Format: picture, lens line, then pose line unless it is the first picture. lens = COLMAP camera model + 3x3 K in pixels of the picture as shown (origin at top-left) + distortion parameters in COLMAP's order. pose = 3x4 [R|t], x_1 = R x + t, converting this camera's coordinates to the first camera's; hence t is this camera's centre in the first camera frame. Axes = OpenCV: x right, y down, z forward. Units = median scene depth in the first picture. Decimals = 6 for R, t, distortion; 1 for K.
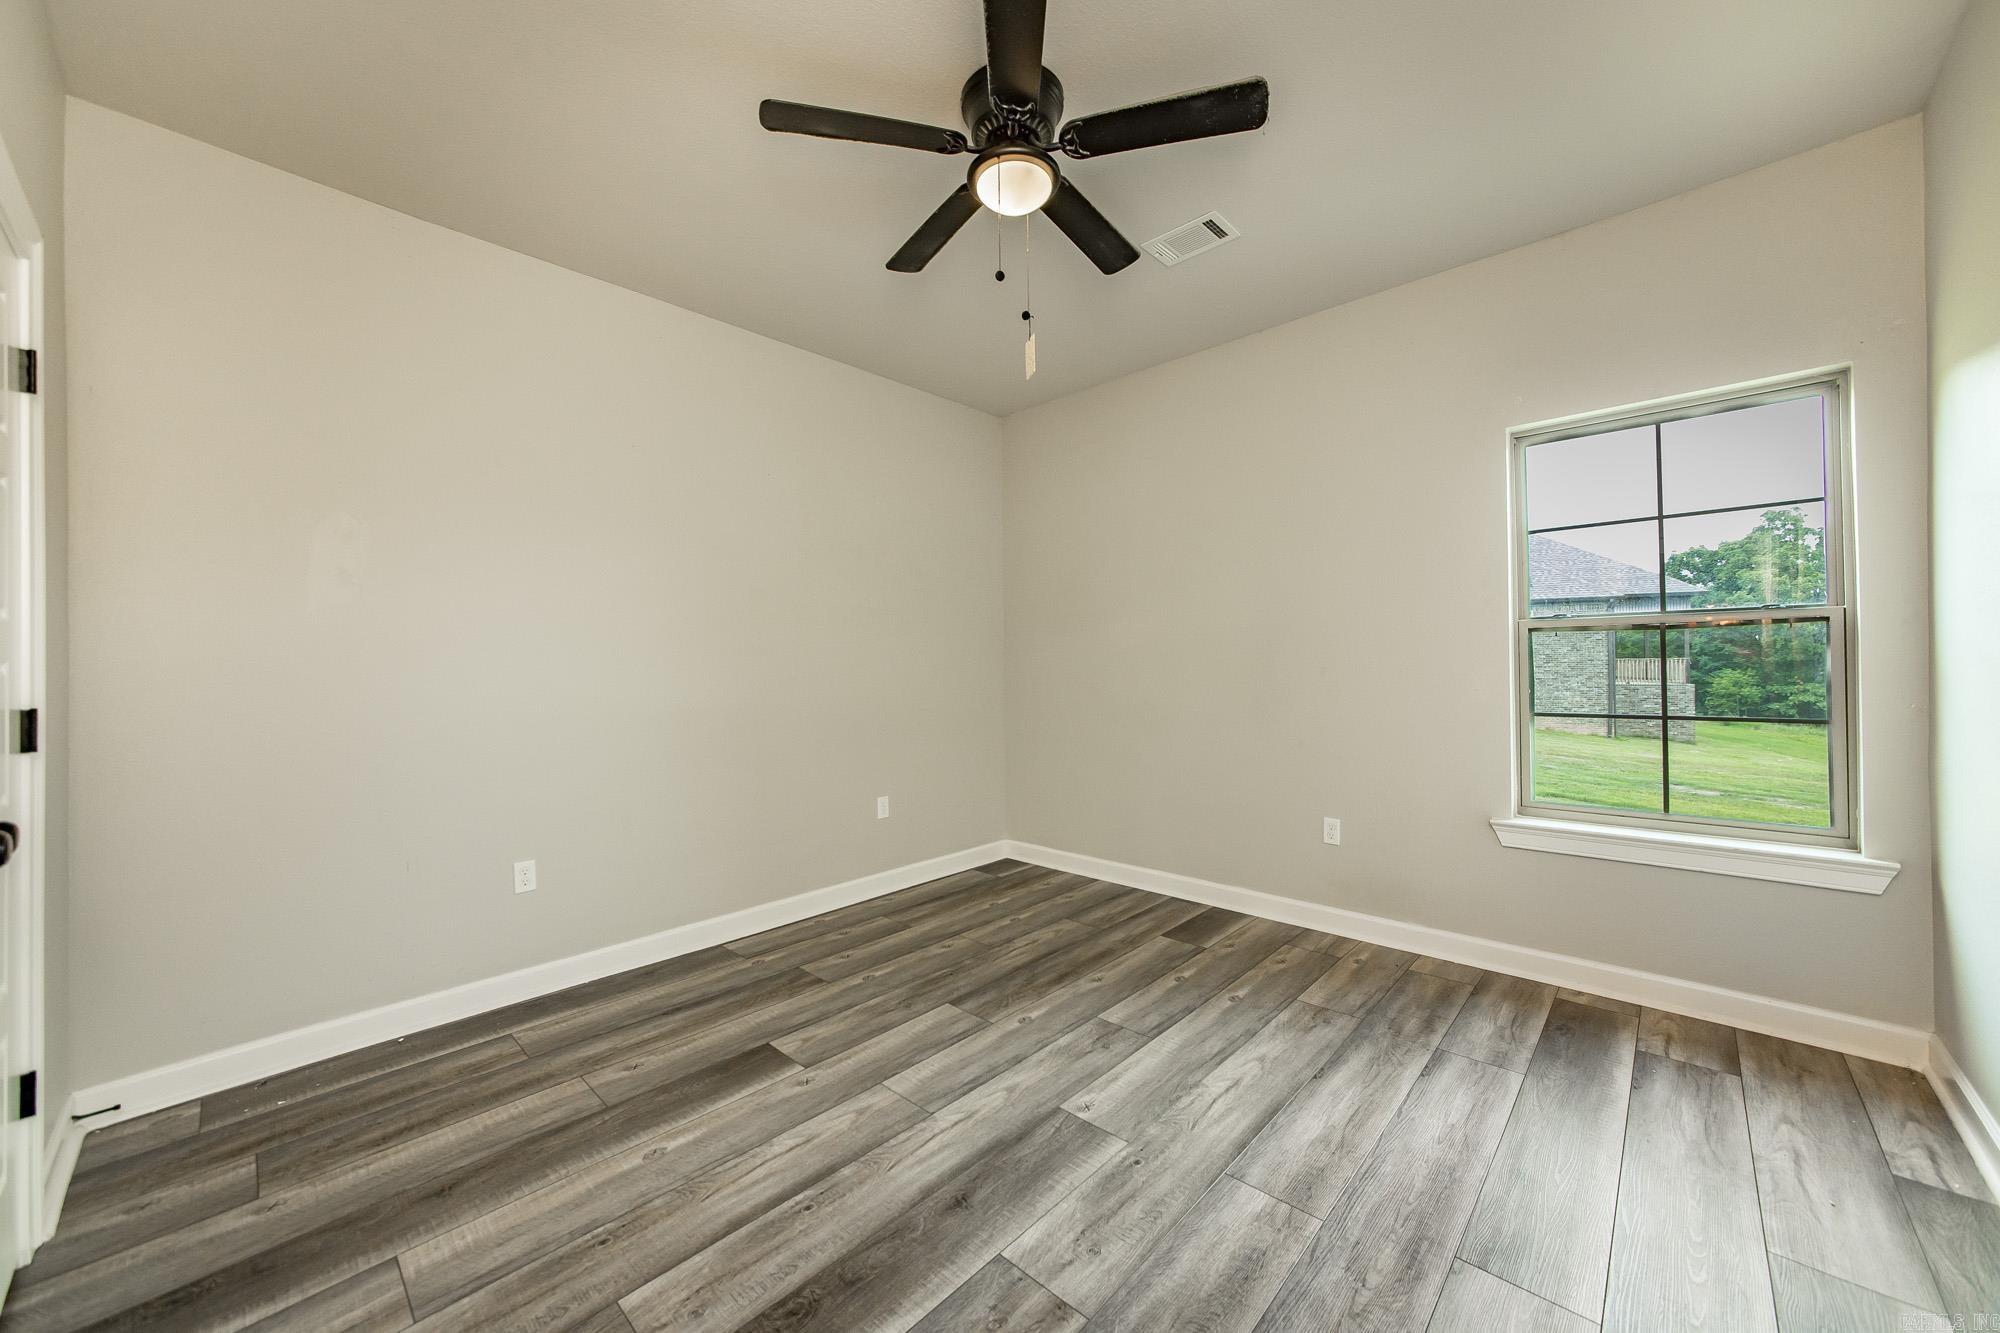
lens RADIAL K [[731.7, 0, 1000.0], [0, 731.7, 666.5], [0, 0, 1]] dist [-0.001062, 0.000095]
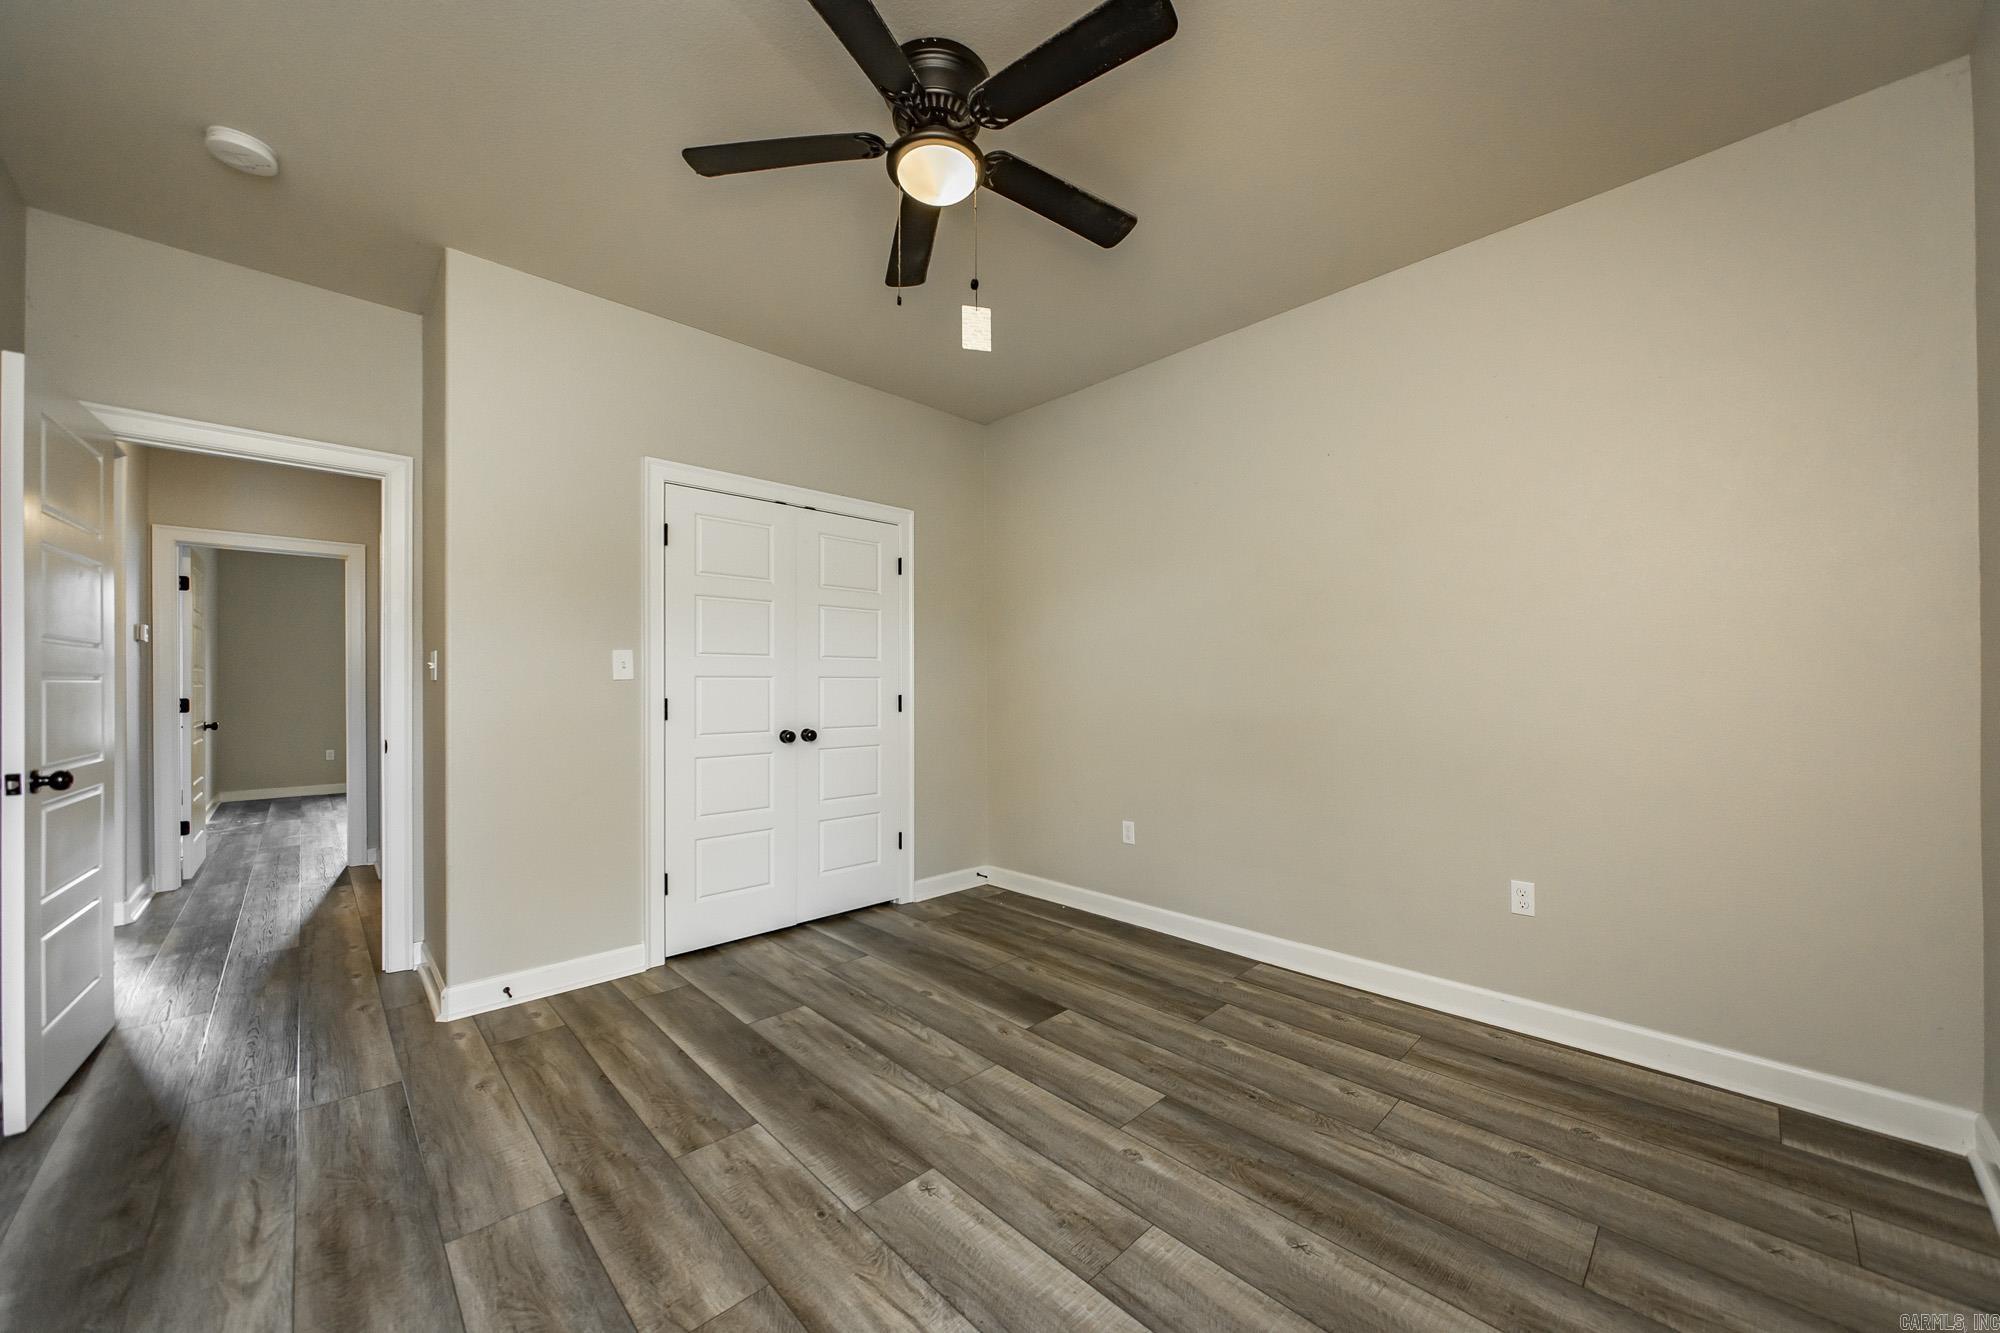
lens RADIAL K [[731.7, 0, 1000.0], [0, 731.7, 666.5], [0, 0, 1]] dist [-0.001062, 0.000095]
pose [[-0.049698, -0.012345, -0.998688, 0.834004], [0.008015, 0.999886, -0.012759, -0.006073], [0.998732, -0.008638, -0.049593, 0.955400]]
